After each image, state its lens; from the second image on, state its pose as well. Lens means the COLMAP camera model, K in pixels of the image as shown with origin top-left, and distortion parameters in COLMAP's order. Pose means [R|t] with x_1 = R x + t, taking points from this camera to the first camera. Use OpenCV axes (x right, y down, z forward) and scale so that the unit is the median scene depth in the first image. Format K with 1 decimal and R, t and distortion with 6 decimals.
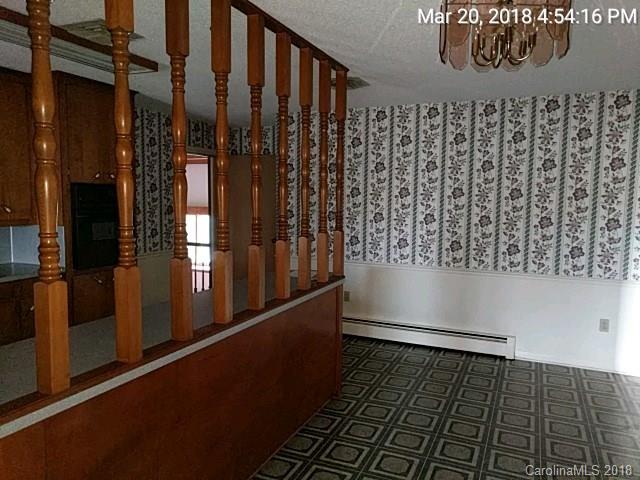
lens RADIAL K [[491.9, 0, 296.5], [0, 491.9, 242.1], [0, 0, 1]] dist [0.011419, 0.024488]
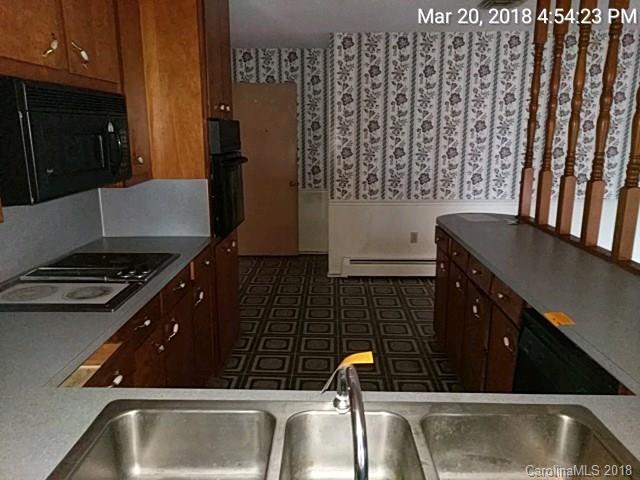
lens RADIAL K [[491.9, 0, 316.6], [0, 491.9, 238.9], [0, 0, 1]] dist [0.011419, 0.024488]
pose [[0.914428, -0.101794, 0.391739, -0.315614], [0.052278, 0.989455, 0.135080, -0.018320], [-0.401358, -0.103042, 0.910107, 0.142632]]
